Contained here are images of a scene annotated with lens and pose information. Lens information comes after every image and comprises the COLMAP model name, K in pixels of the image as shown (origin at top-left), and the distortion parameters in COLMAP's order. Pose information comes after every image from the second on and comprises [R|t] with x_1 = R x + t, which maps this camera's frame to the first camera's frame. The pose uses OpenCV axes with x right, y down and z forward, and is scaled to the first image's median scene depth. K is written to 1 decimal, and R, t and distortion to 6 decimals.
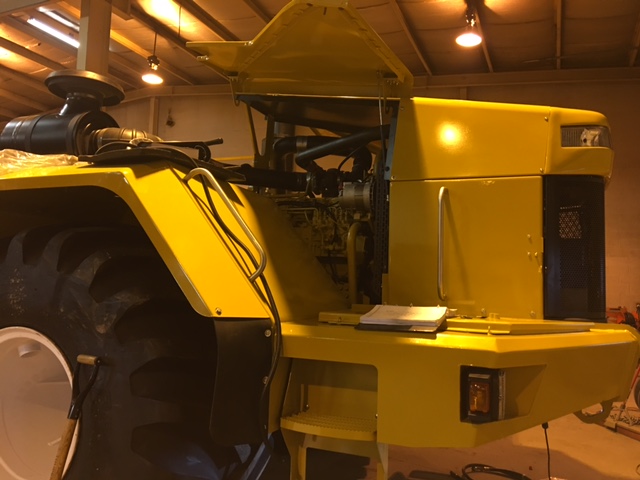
lens RADIAL K [[548.0, 0, 320.0], [0, 548.0, 240.0], [0, 0, 1]] dist [0.085324, -0.146195]
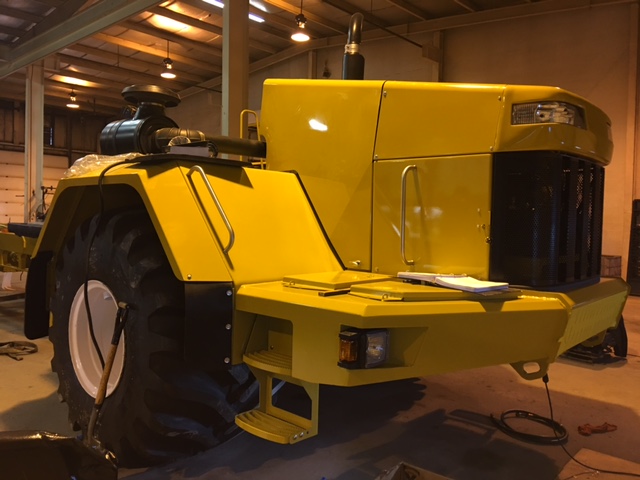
lens RADIAL K [[530.9, 0, 292.6], [0, 530.9, 240.8], [0, 0, 1]] dist [0.029079, -0.003260]
pose [[0.941517, 0.001086, -0.336963, 0.389664], [0.035101, 0.994239, 0.101280, -0.066192], [0.335132, -0.107185, 0.936055, -0.120433]]
